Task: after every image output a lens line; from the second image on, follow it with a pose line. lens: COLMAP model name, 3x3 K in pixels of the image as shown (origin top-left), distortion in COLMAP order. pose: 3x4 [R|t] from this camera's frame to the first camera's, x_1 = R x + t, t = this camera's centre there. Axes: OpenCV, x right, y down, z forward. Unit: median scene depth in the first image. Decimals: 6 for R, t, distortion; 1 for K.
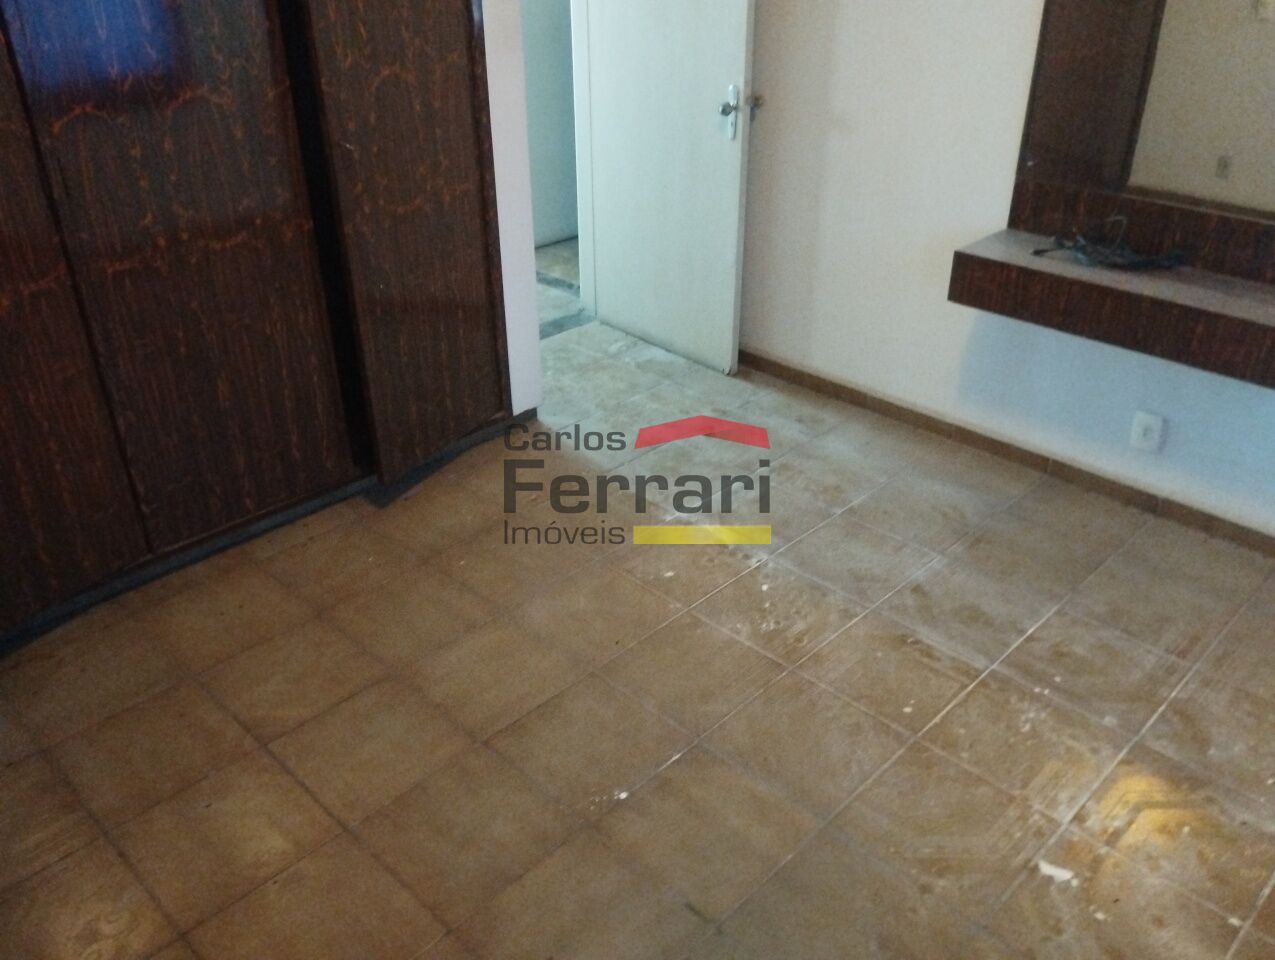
lens RADIAL K [[1051.9, 0, 636.7], [0, 1051.9, 479.8], [0, 0, 1]] dist [0.008425, -0.006584]
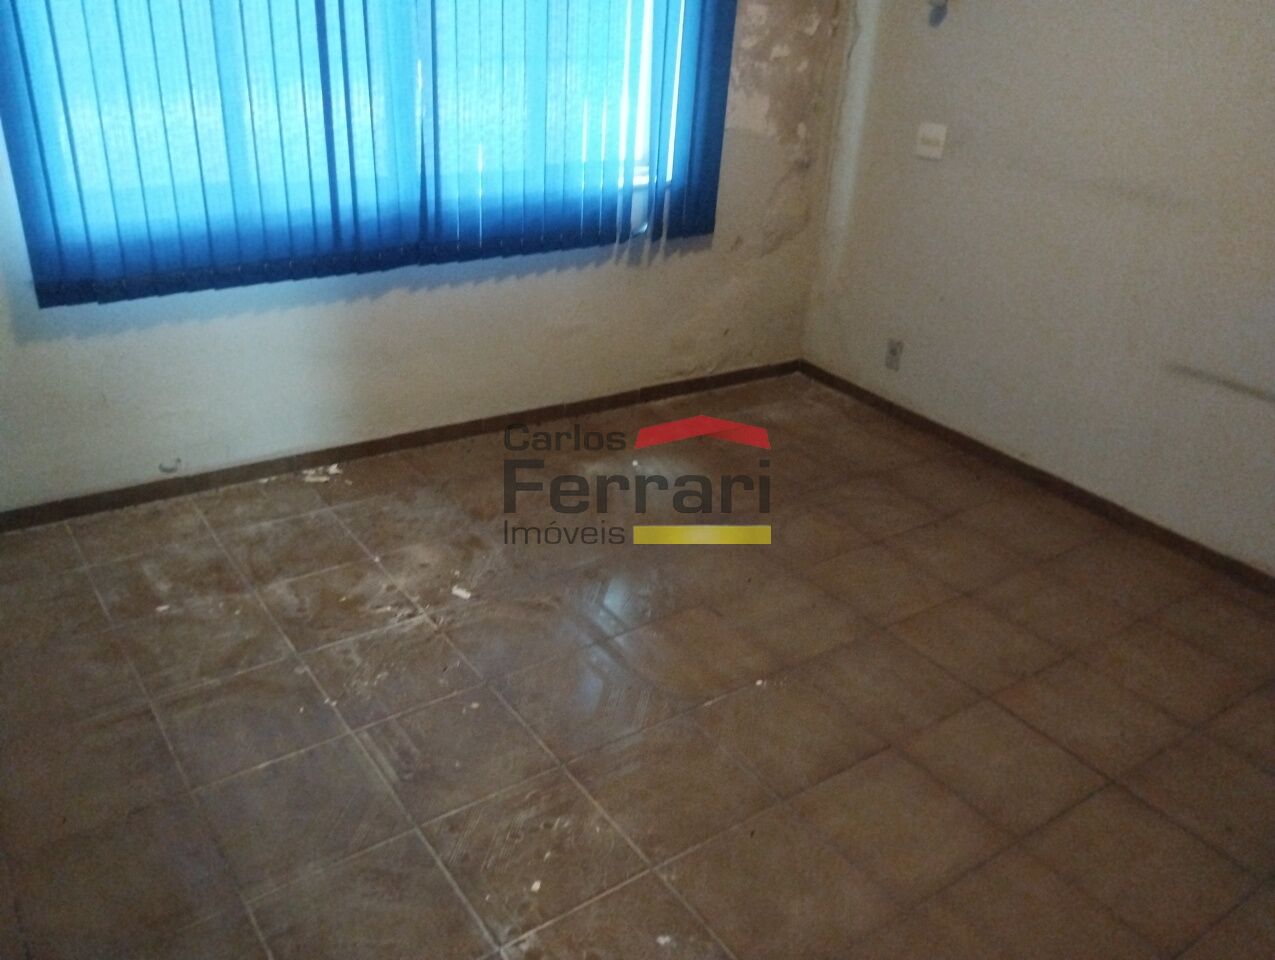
lens RADIAL K [[1051.9, 0, 636.3], [0, 1051.9, 479.2], [0, 0, 1]] dist [0.008425, -0.006584]
pose [[-0.983772, -0.116986, 0.136037, -0.009404], [0.047494, 0.561362, 0.826206, -0.706150], [-0.173020, 0.819260, -0.546696, 1.287910]]
